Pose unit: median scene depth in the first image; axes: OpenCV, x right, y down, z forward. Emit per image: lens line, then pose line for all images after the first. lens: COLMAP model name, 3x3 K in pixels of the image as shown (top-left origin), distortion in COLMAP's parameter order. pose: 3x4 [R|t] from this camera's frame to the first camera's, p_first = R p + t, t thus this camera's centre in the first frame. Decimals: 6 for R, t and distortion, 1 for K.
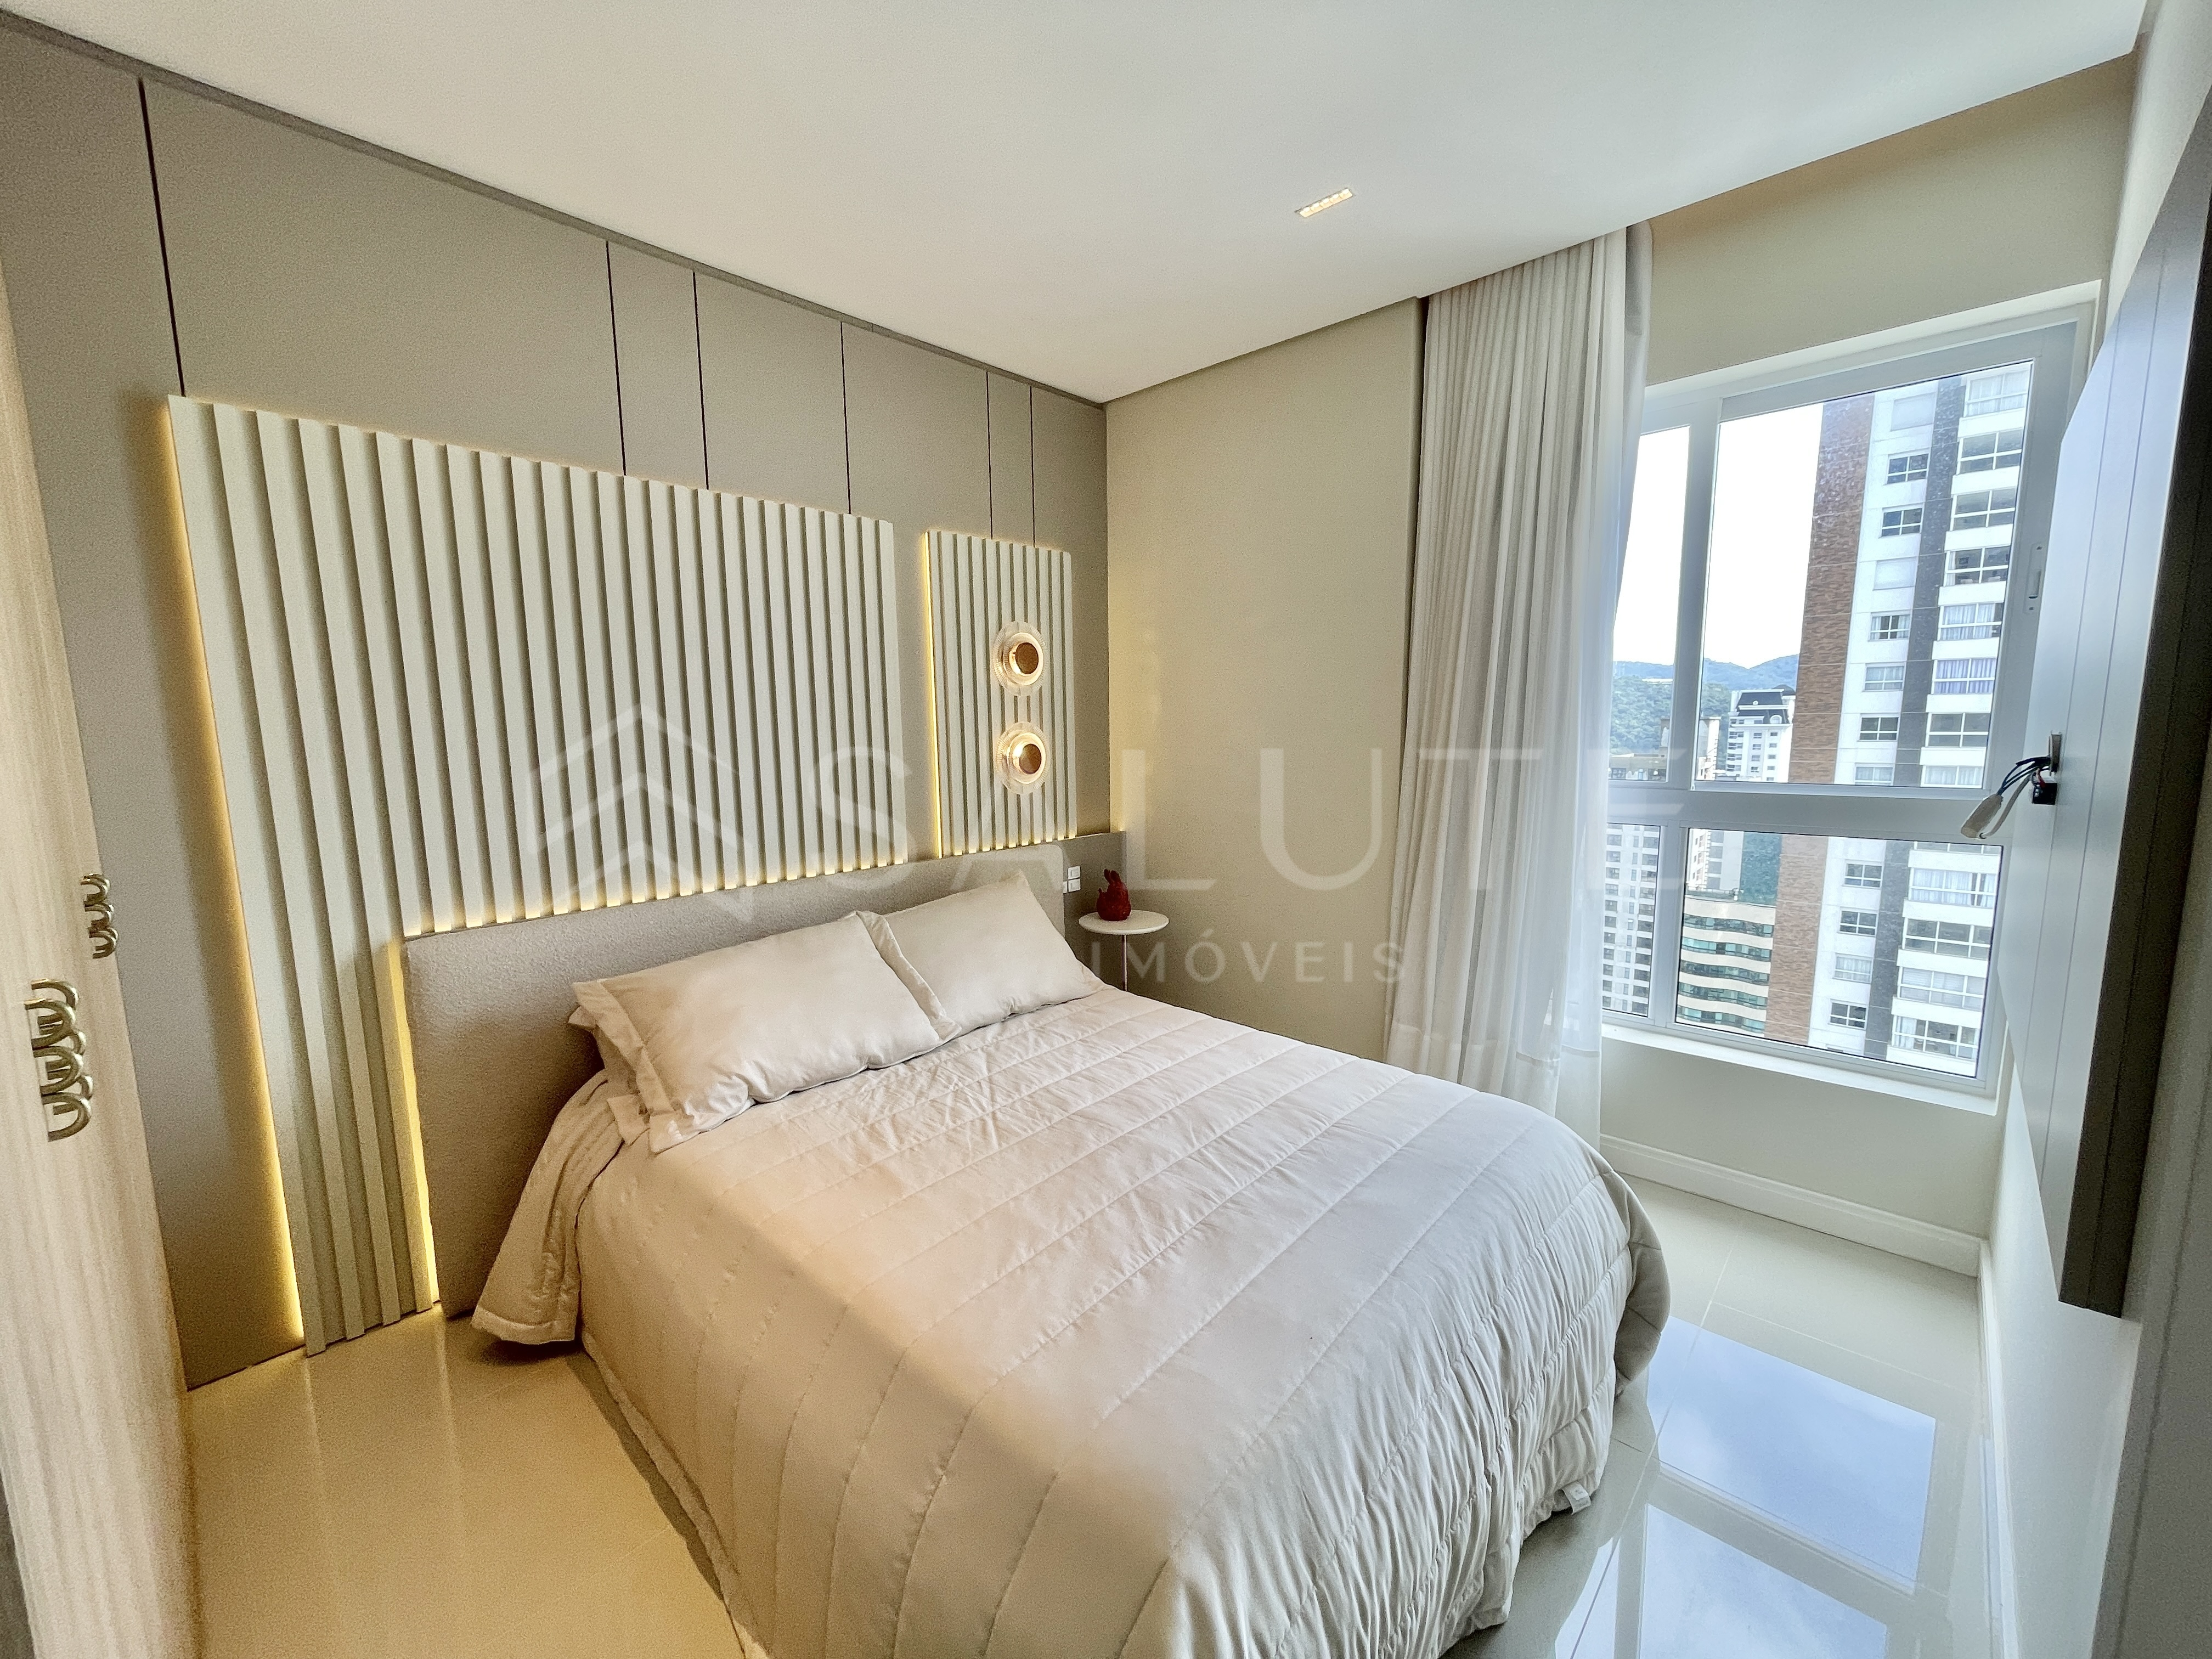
lens RADIAL K [[890.2, 0, 1099.8], [0, 890.2, 836.8], [0, 0, 1]] dist [-0.000652, 0.000099]
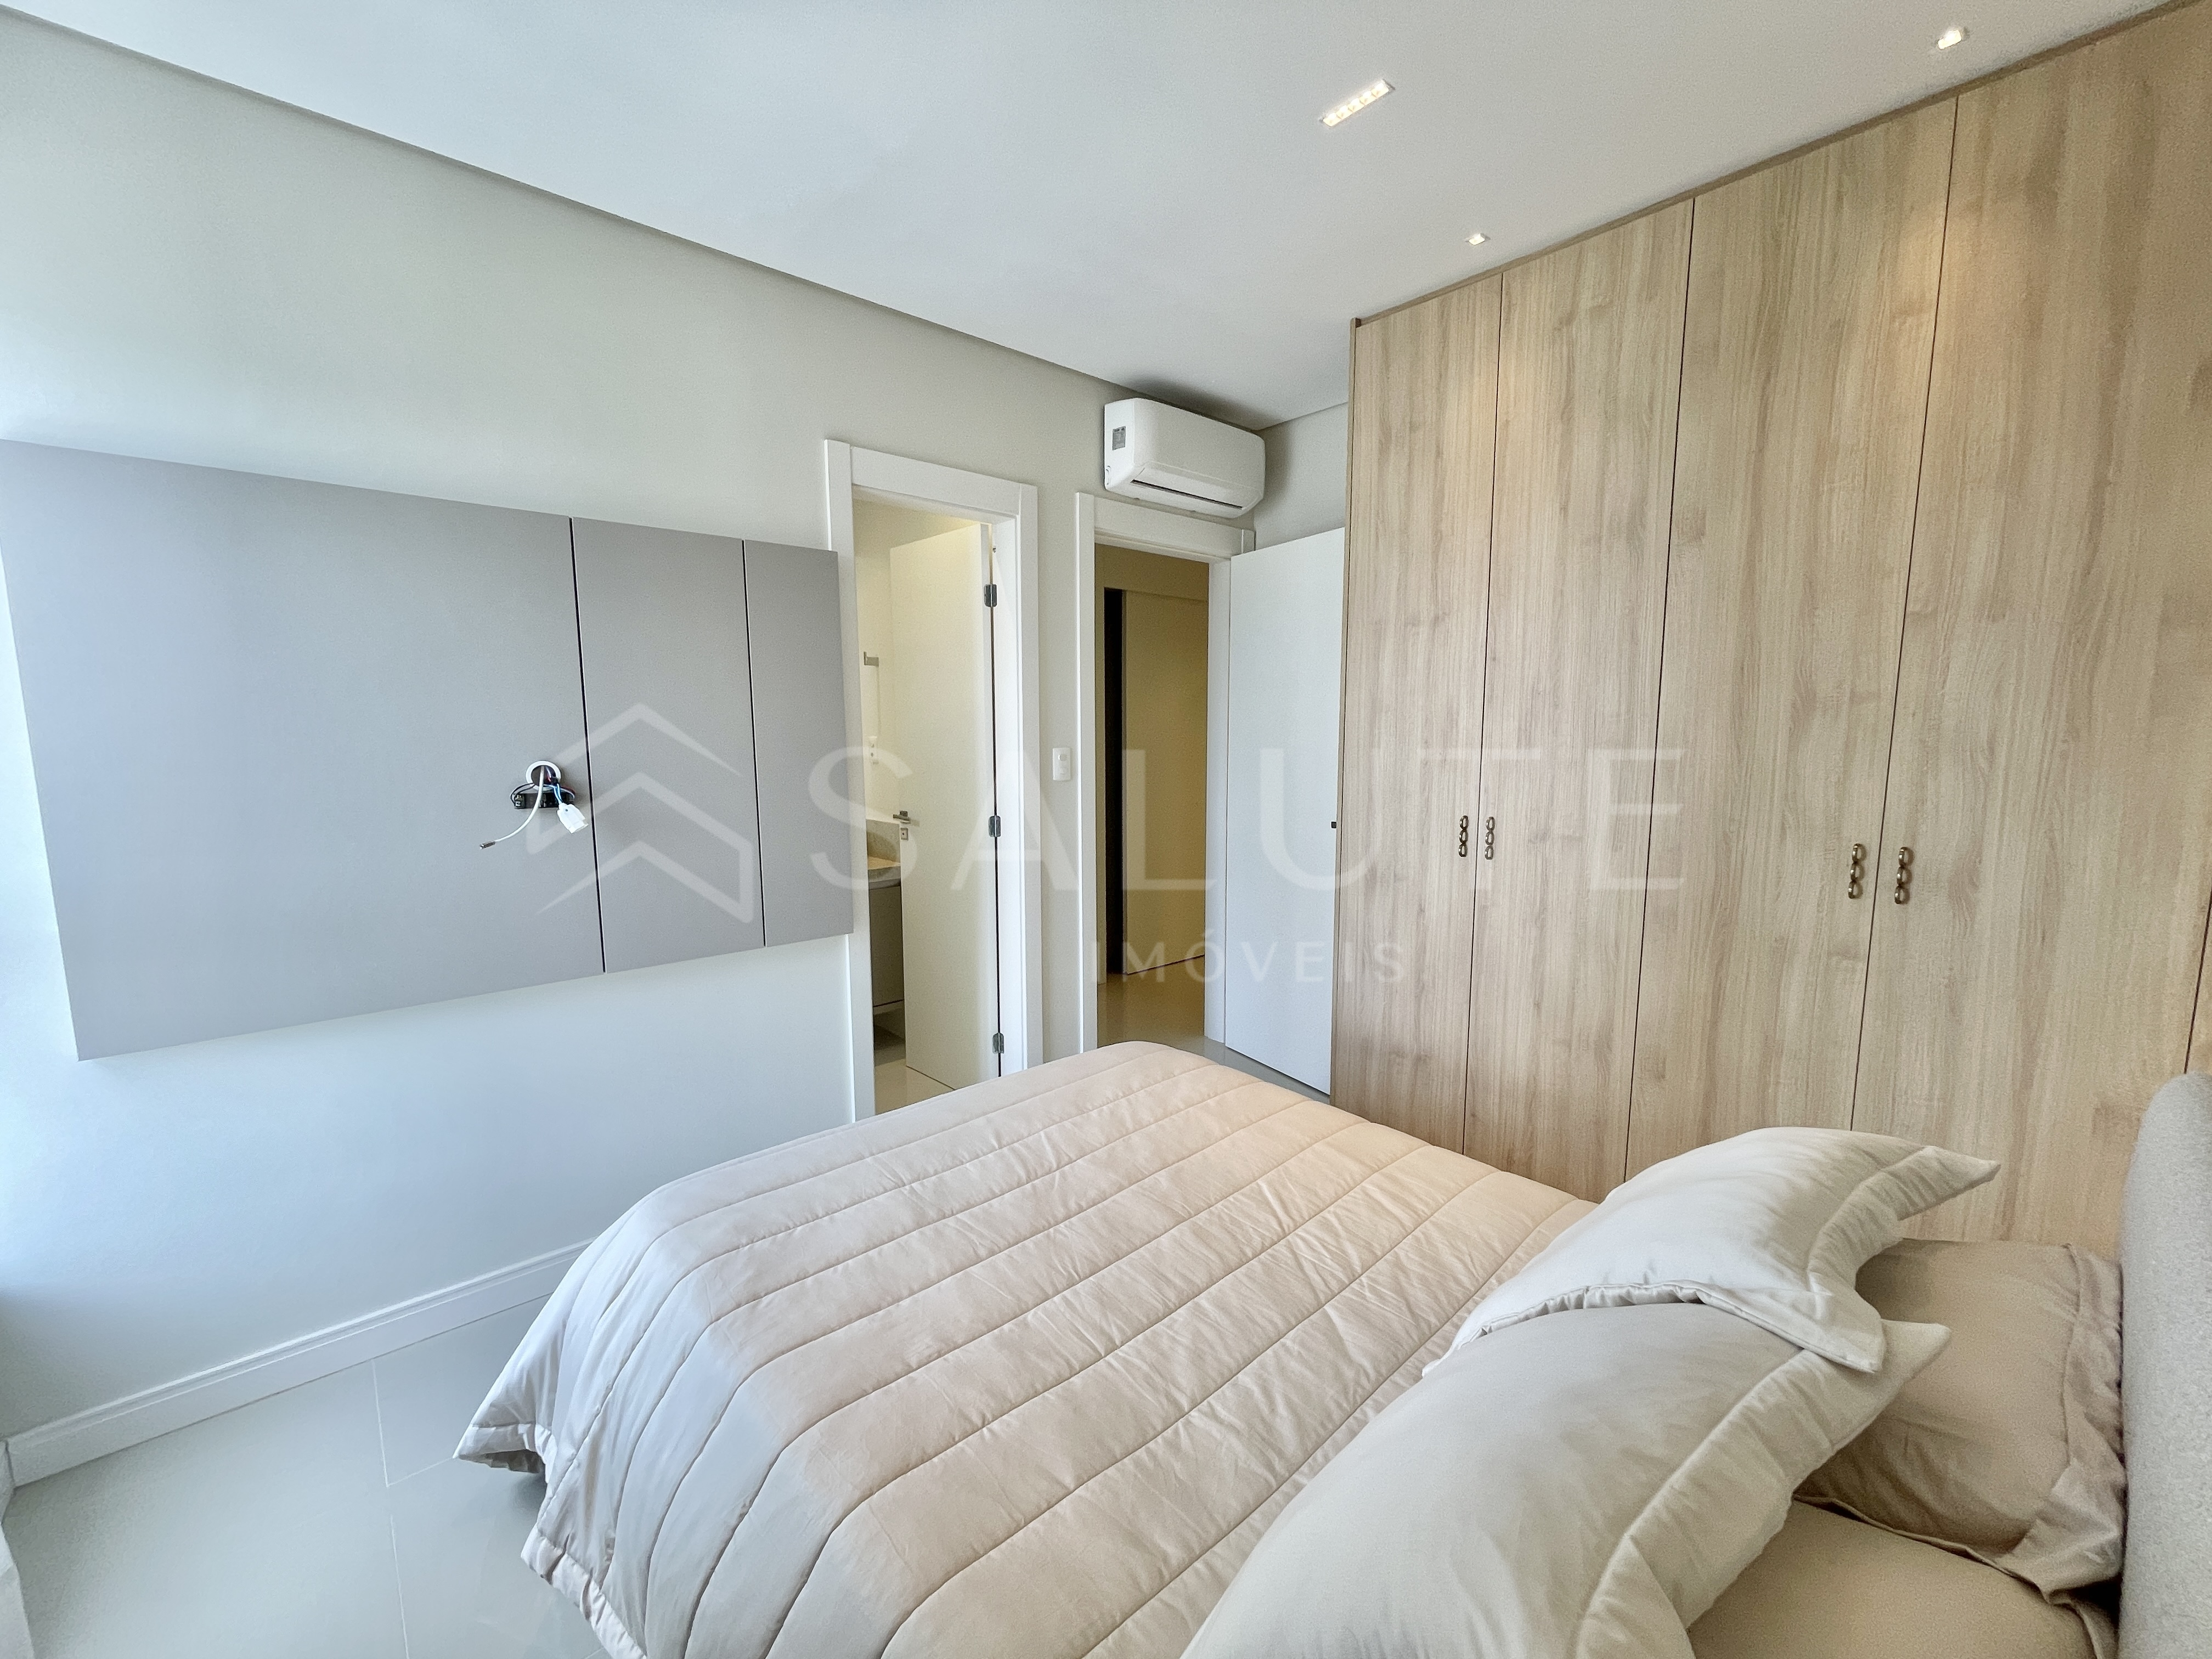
lens RADIAL K [[890.2, 0, 1104.1], [0, 890.2, 835.0], [0, 0, 1]] dist [-0.000652, 0.000099]
pose [[-0.996225, 0.006484, 0.086562, -0.024459], [0.027547, 0.969273, 0.244440, -0.203644], [-0.082317, 0.245902, -0.965793, 1.440738]]
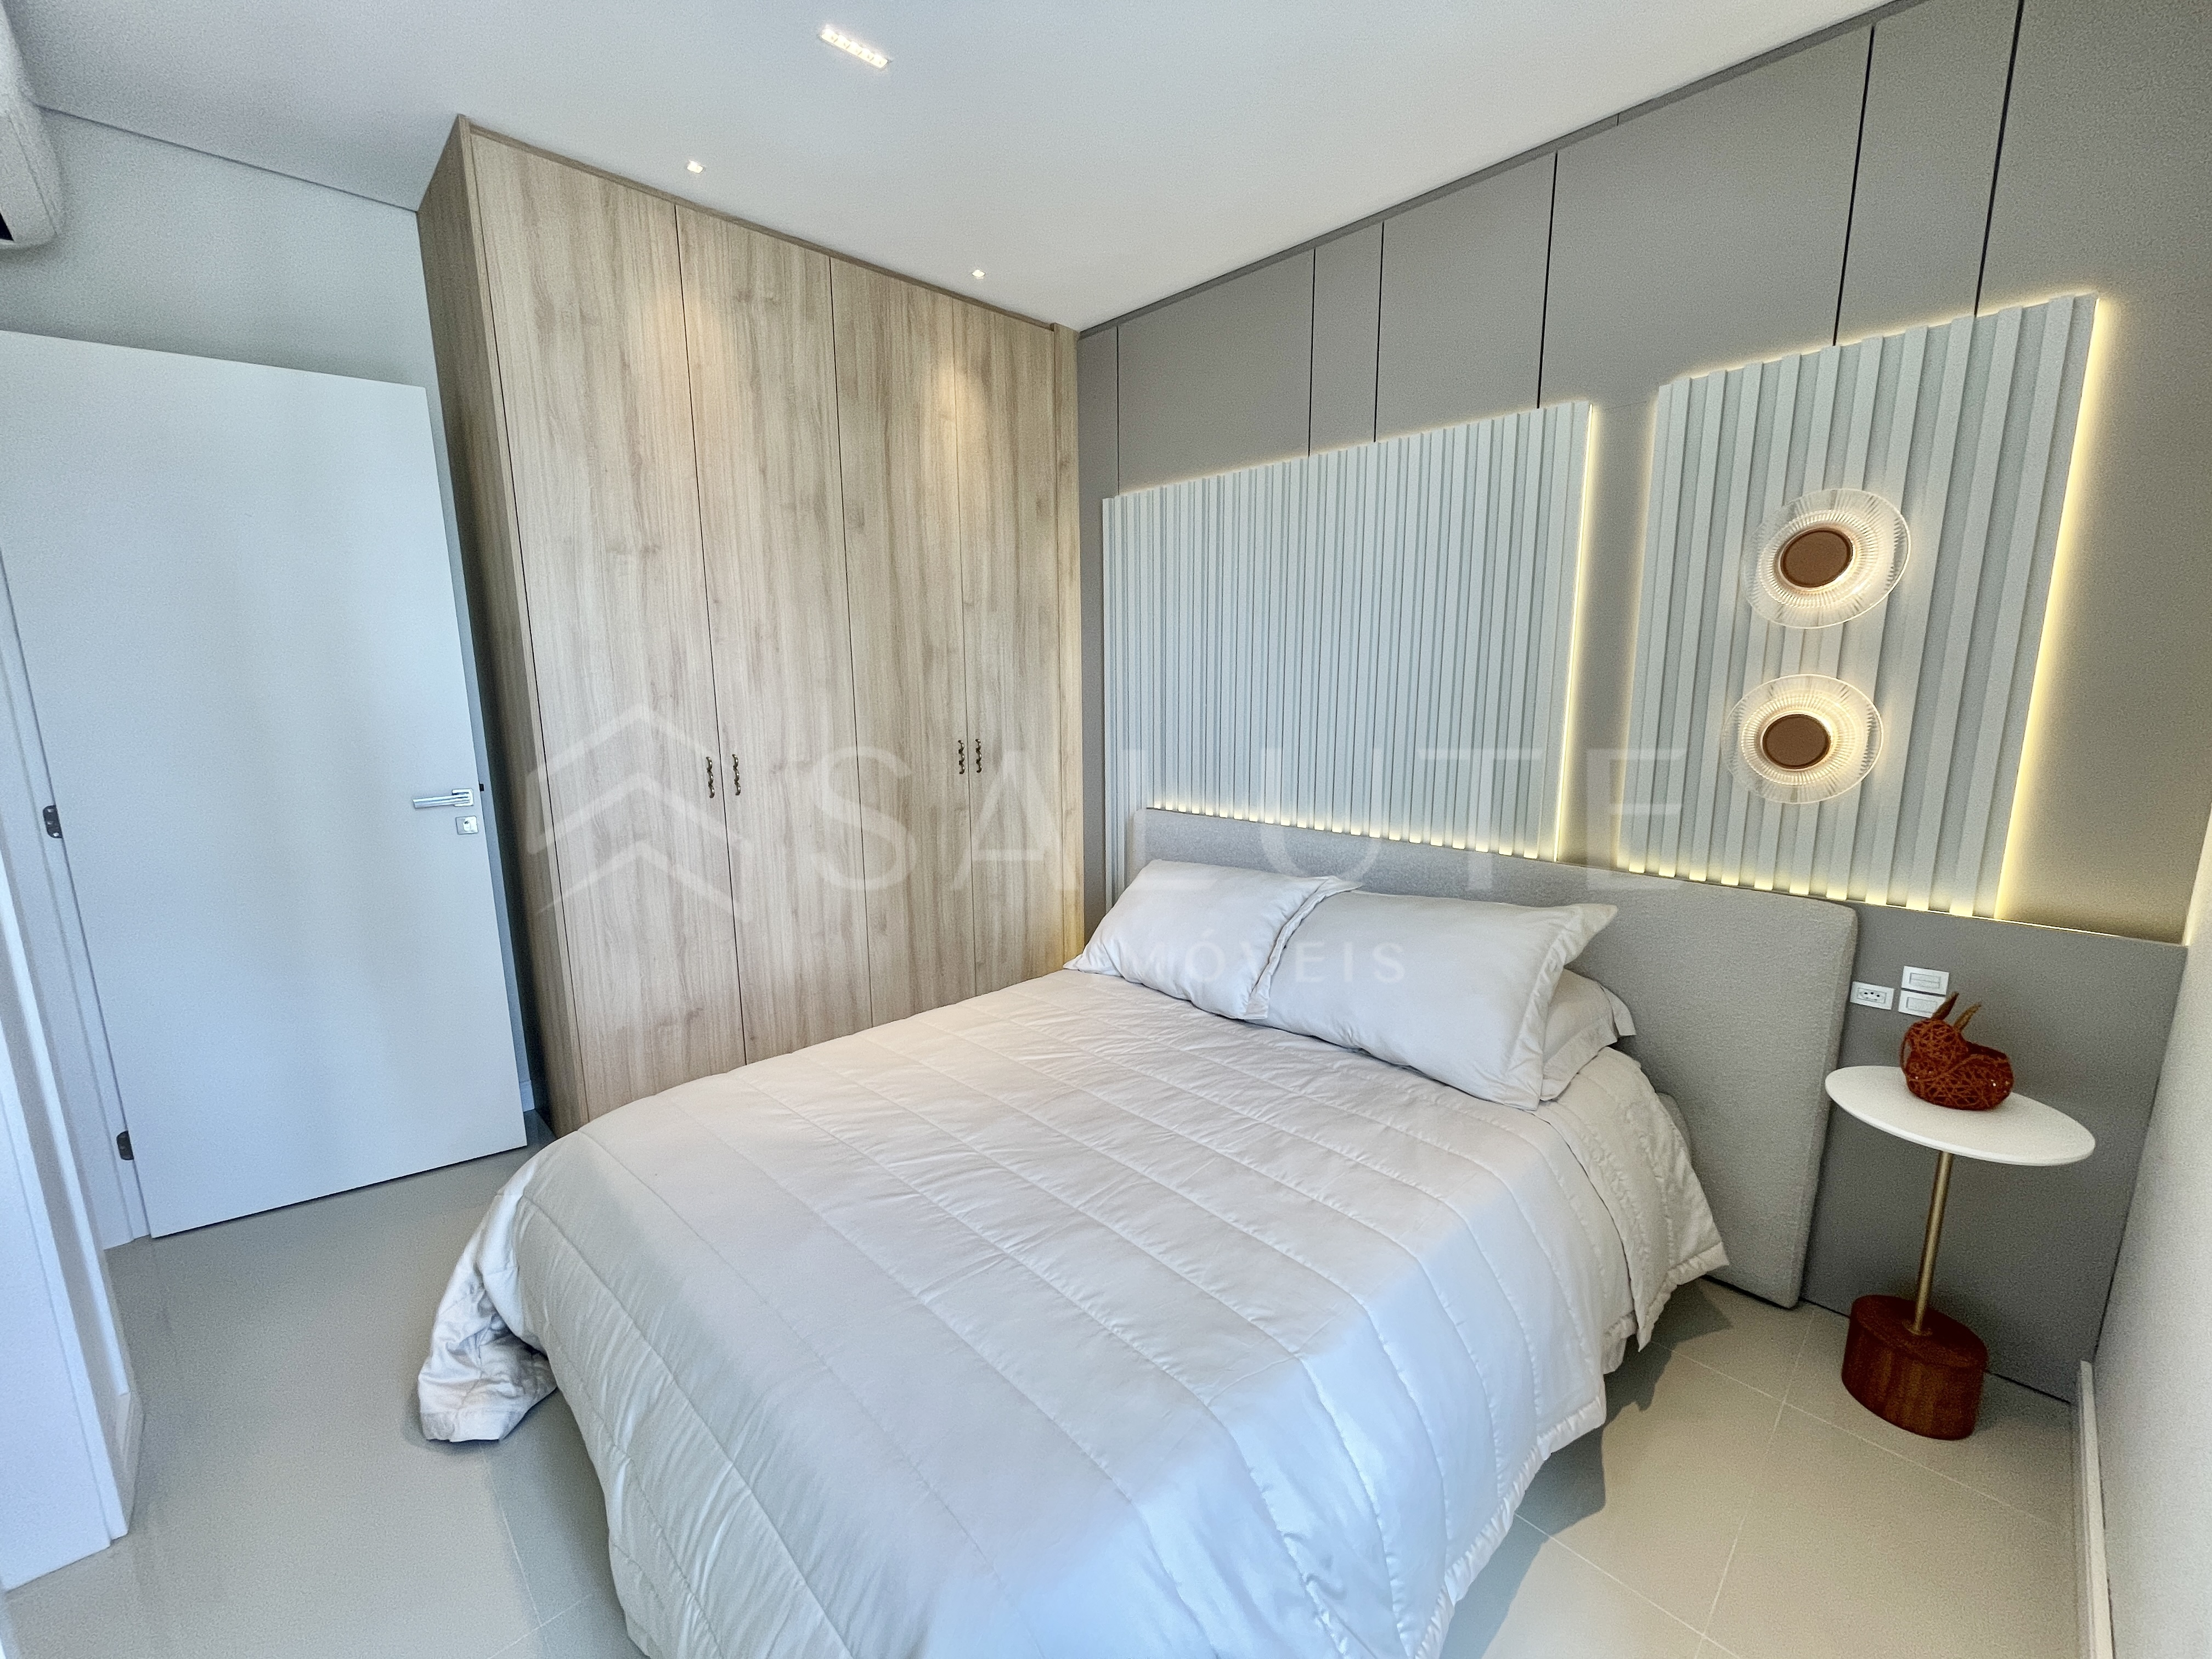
lens RADIAL K [[890.2, 0, 1096.2], [0, 890.2, 838.2], [0, 0, 1]] dist [-0.000652, 0.000099]
pose [[-0.052561, 0.191549, -0.980075, 0.721454], [-0.122109, 0.972834, 0.196683, -0.122186], [0.991124, 0.130013, -0.027743, 0.843648]]
